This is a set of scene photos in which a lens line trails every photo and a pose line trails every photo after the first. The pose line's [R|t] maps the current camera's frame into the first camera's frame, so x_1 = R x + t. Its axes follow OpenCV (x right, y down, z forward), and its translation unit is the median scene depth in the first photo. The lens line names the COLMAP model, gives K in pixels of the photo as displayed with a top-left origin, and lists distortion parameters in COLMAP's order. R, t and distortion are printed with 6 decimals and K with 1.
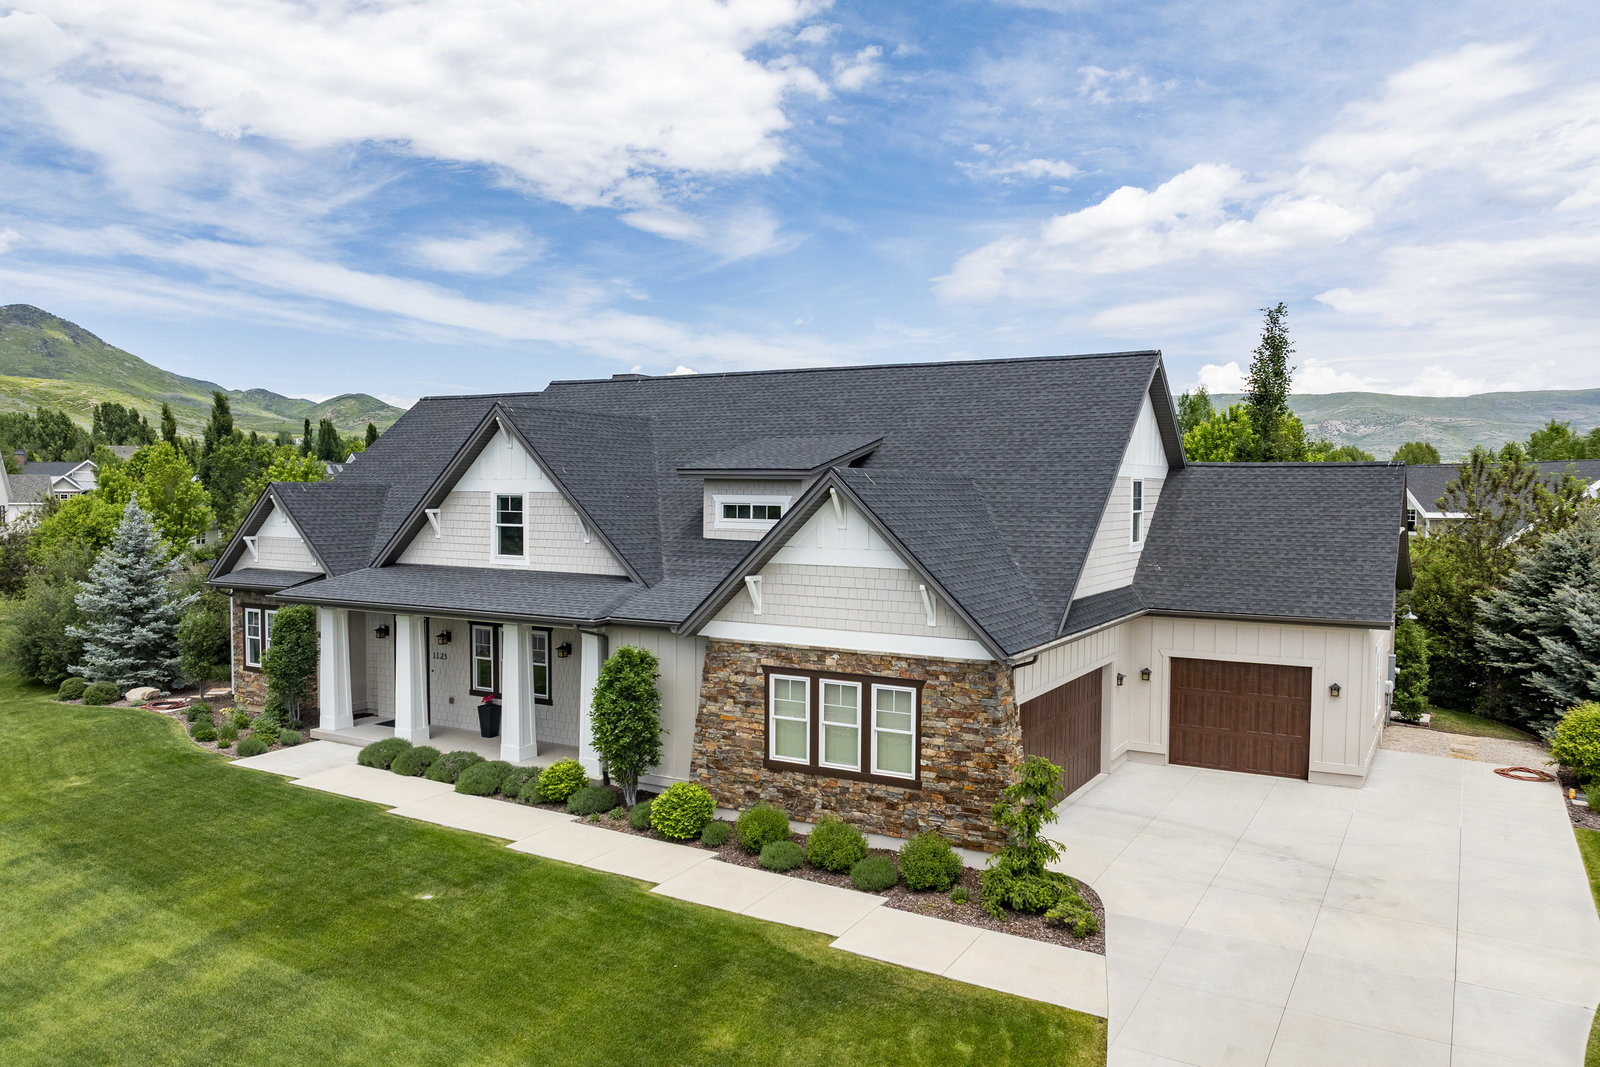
lens RADIAL K [[1137.2, 0, 819.6], [0, 1137.2, 499.0], [0, 0, 1]] dist [-0.035411, -0.001742]
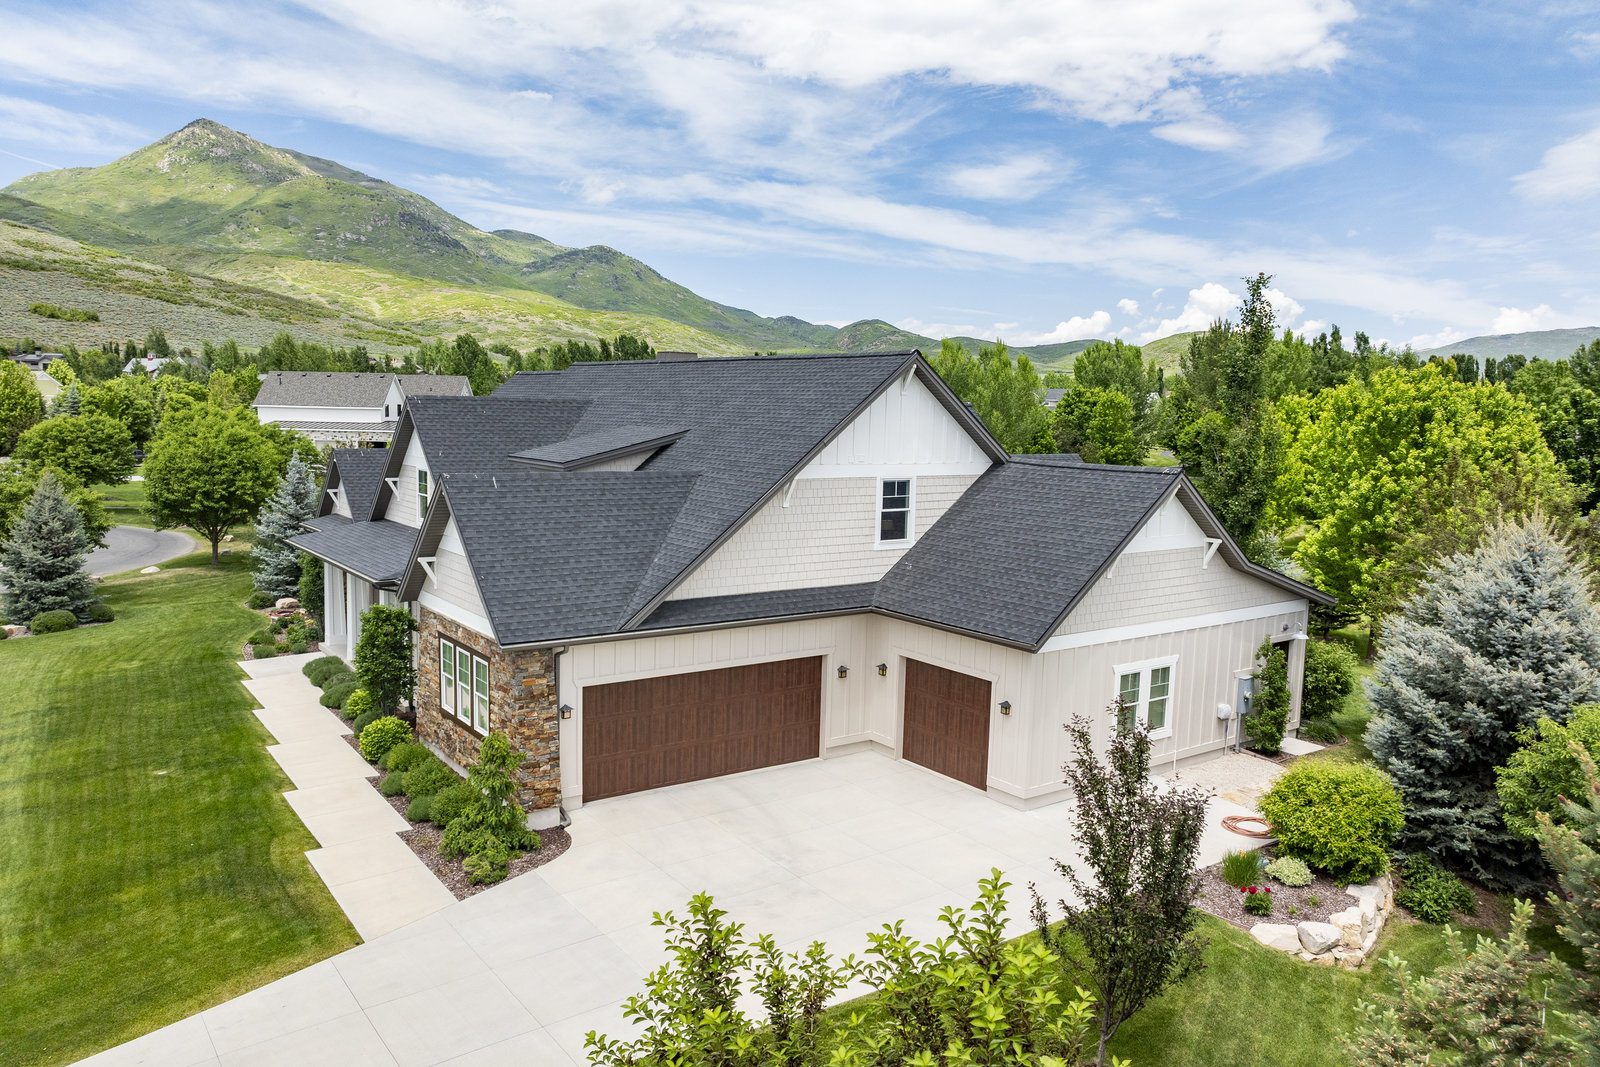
lens RADIAL K [[1137.2, 0, 819.6], [0, 1137.2, 499.0], [0, 0, 1]] dist [-0.035411, -0.001742]
pose [[0.915231, 0.045868, -0.400310, 0.839905], [-0.019635, 0.997396, 0.069391, -0.091781], [0.402450, -0.055649, 0.913749, 0.056752]]
